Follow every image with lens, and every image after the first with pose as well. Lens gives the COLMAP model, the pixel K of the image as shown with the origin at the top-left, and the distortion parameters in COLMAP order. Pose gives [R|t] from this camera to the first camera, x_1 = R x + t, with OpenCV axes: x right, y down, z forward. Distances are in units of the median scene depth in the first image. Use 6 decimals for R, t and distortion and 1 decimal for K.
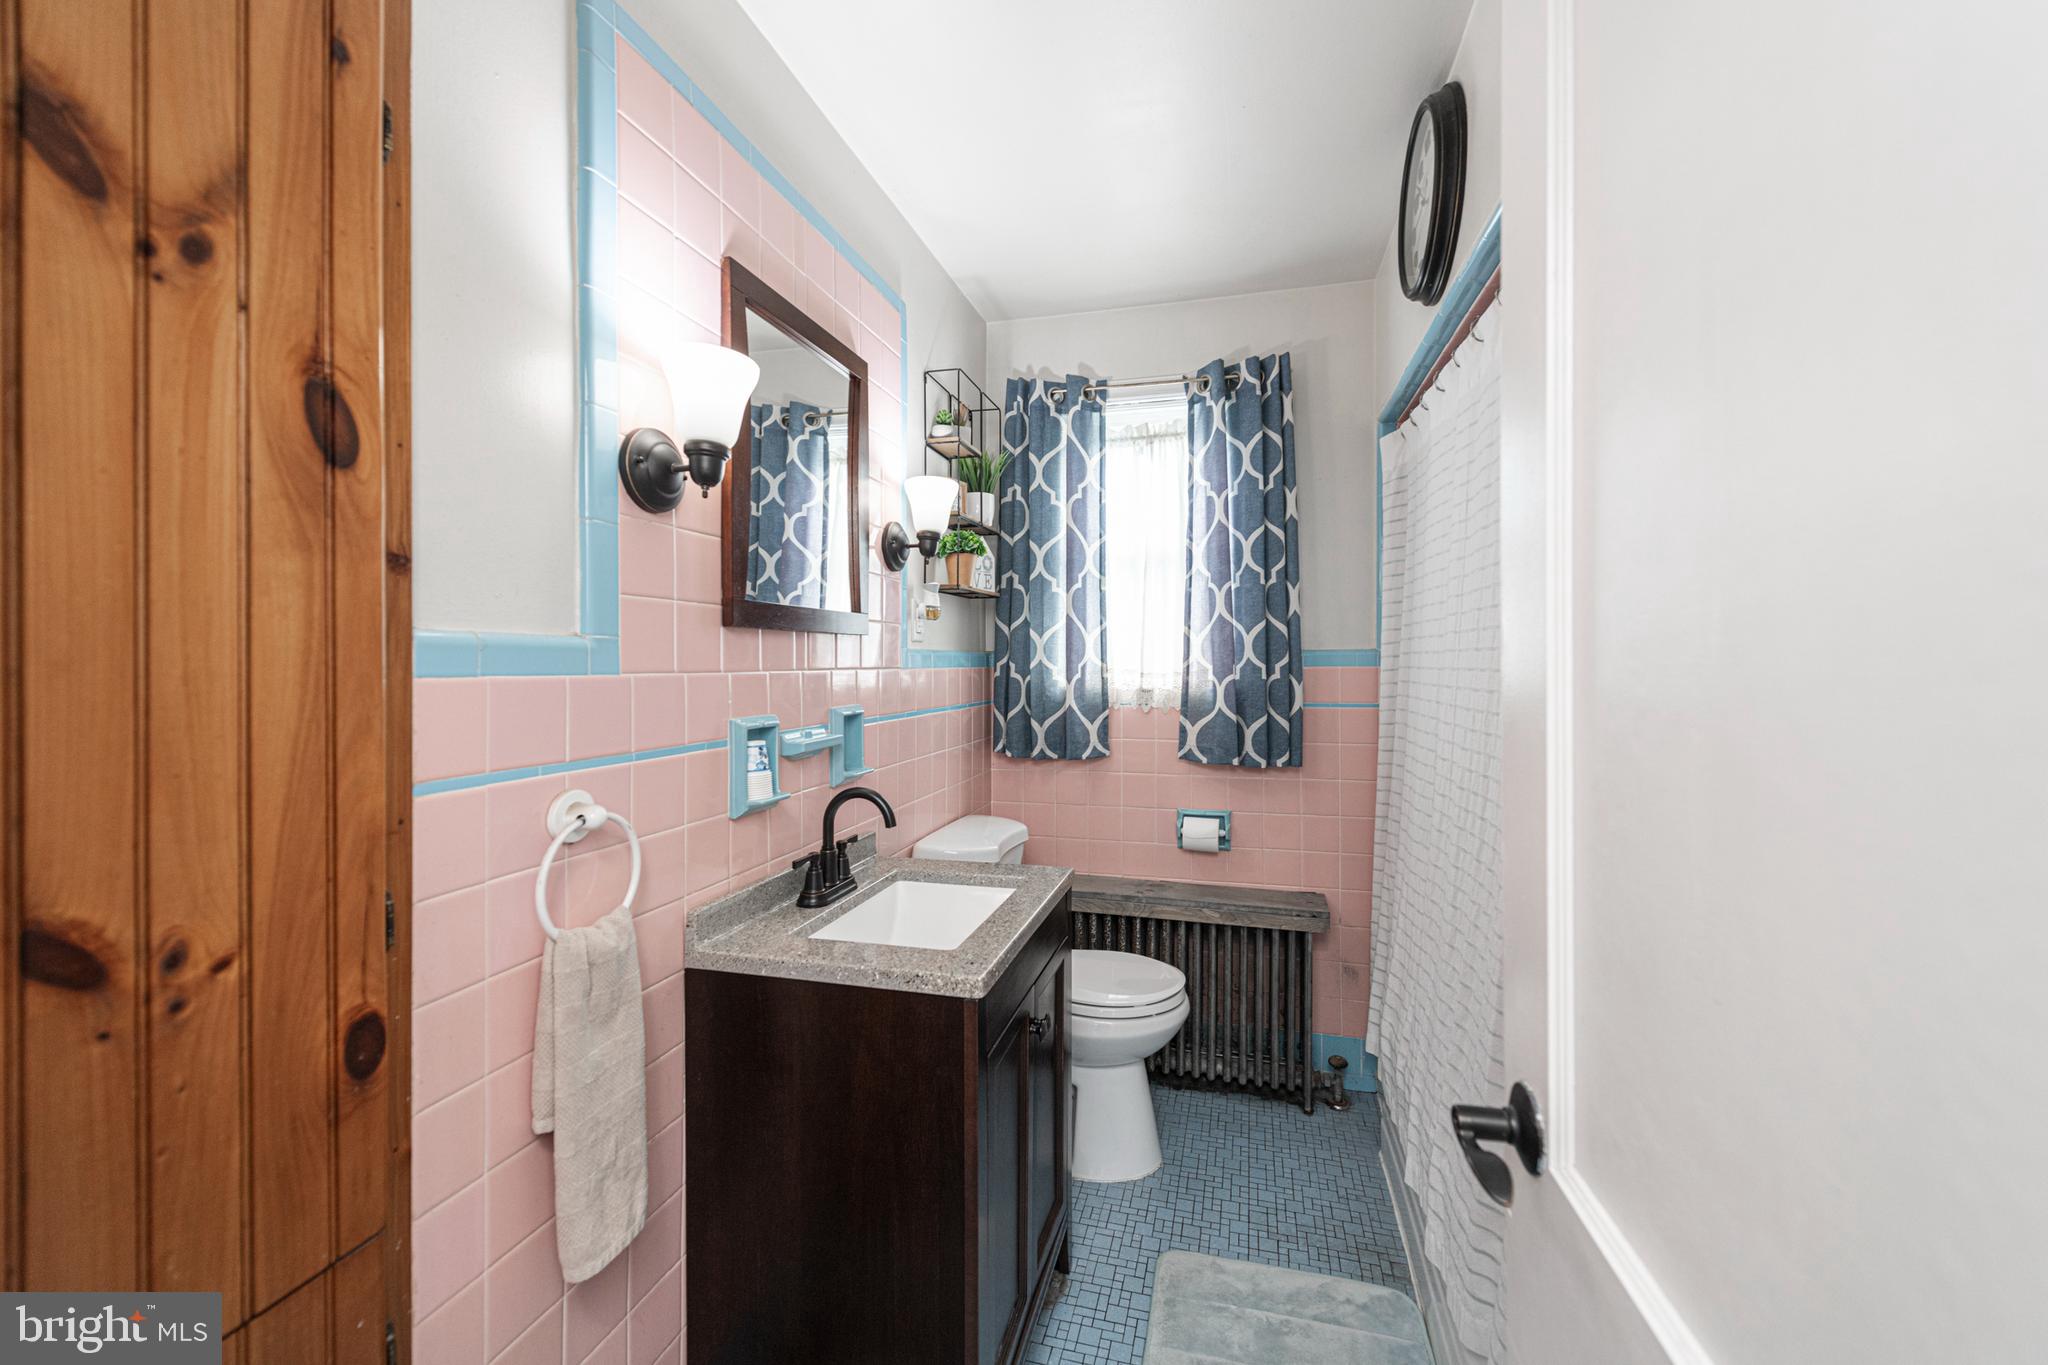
lens RADIAL K [[800.3, 0, 1027.3], [0, 800.3, 670.5], [0, 0, 1]] dist [0.006308, -0.003930]
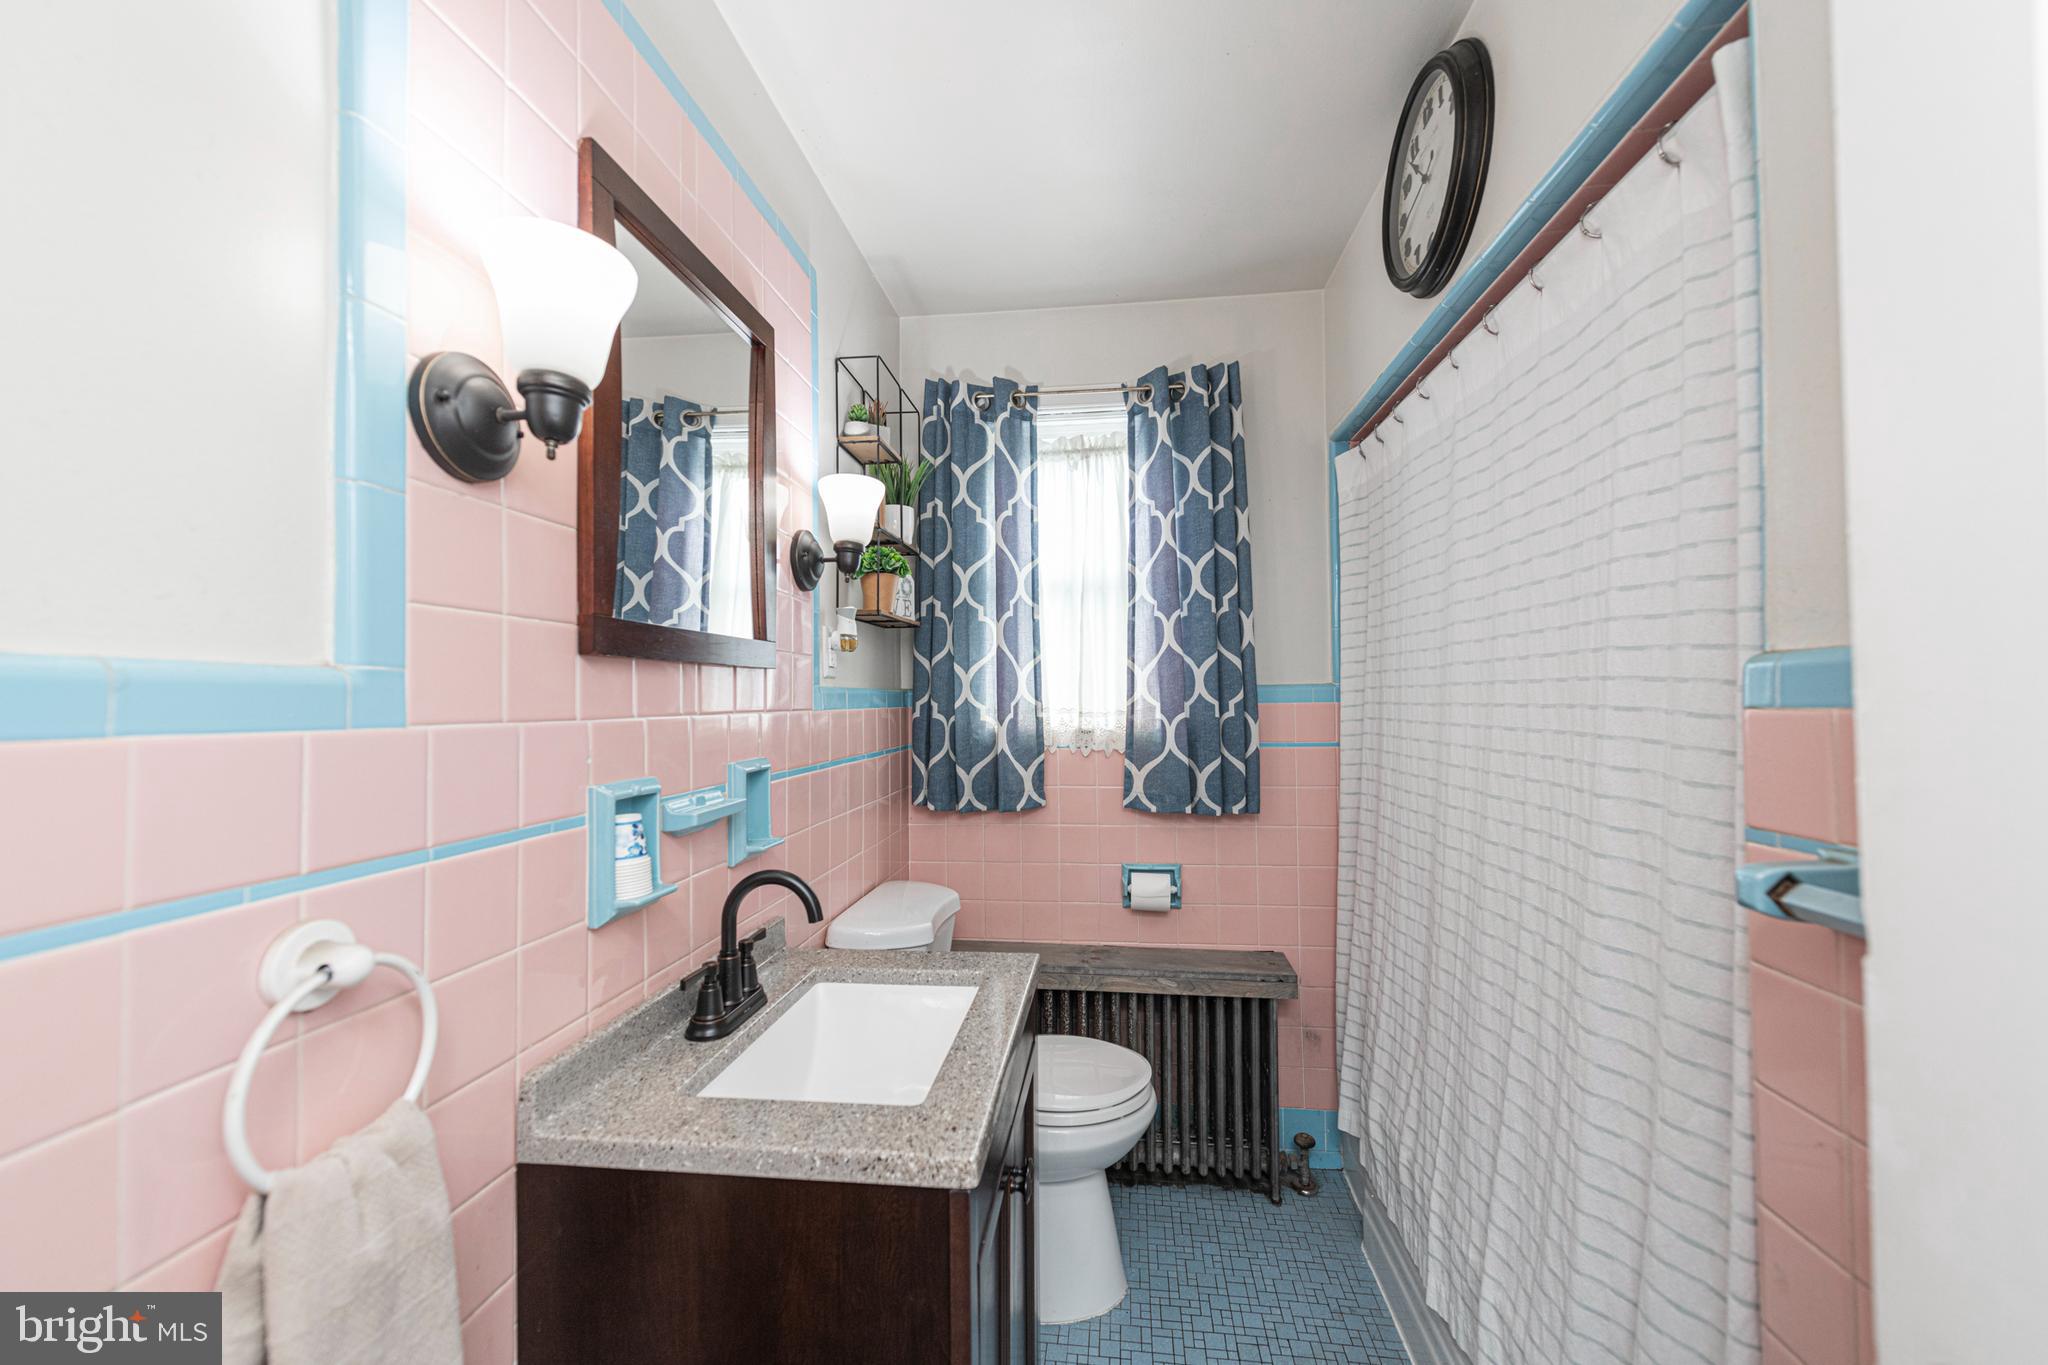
lens RADIAL K [[800.3, 0, 1023.3], [0, 800.3, 686.5], [0, 0, 1]] dist [0.006308, -0.003930]
pose [[0.989652, -0.006118, 0.143361, -0.054992], [0.009981, 0.999606, -0.026242, -0.002680], [-0.143144, 0.027401, 0.989323, 0.143490]]
